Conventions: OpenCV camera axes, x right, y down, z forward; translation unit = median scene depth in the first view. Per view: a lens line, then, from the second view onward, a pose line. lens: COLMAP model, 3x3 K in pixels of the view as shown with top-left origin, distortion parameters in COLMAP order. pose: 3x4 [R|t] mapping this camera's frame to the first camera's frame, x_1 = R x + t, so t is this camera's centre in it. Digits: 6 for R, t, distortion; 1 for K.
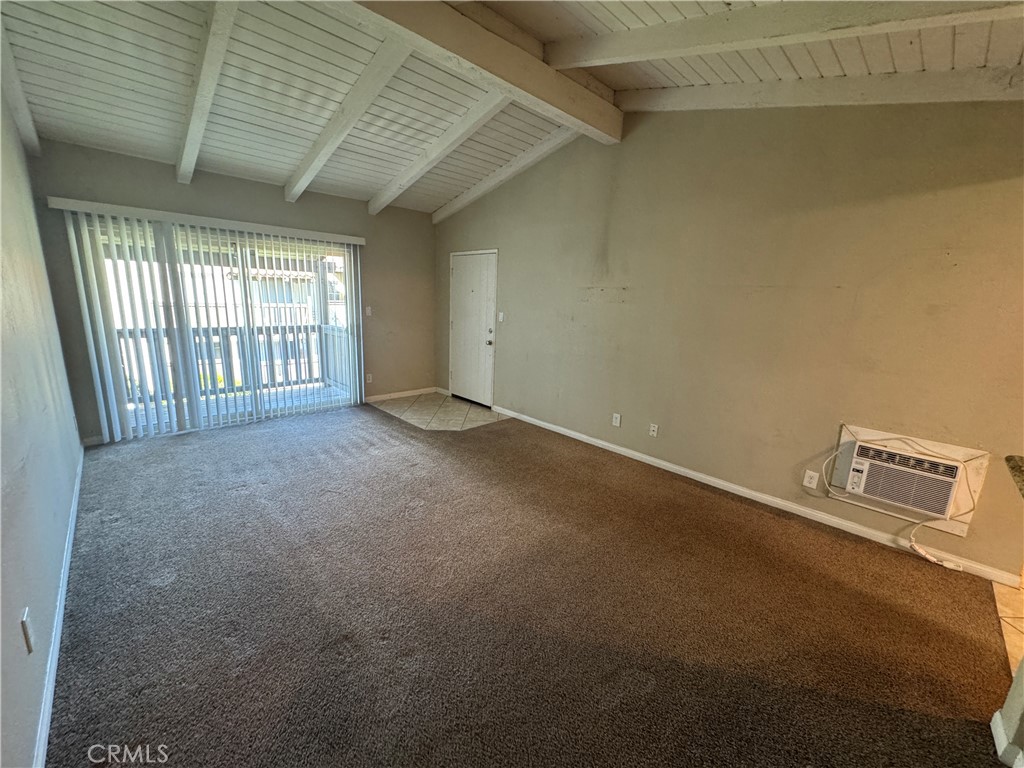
lens RADIAL K [[408.8, 0, 512.0], [0, 408.8, 384.0], [0, 0, 1]] dist [-0.002169, -0.000010]
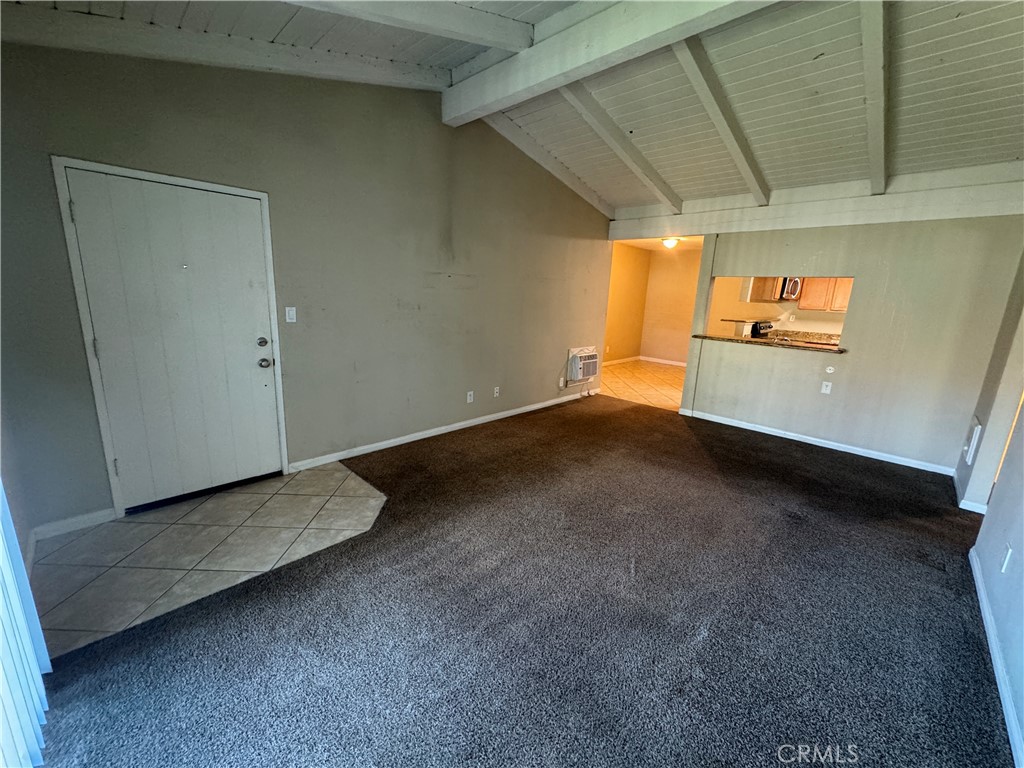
lens RADIAL K [[408.8, 0, 512.0], [0, 408.8, 384.0], [0, 0, 1]] dist [-0.002169, -0.000010]
pose [[-0.024424, -0.261441, 0.964910, -0.752277], [0.169142, 0.950202, 0.261737, -0.201813], [-0.985289, 0.169600, 0.021013, 0.821485]]
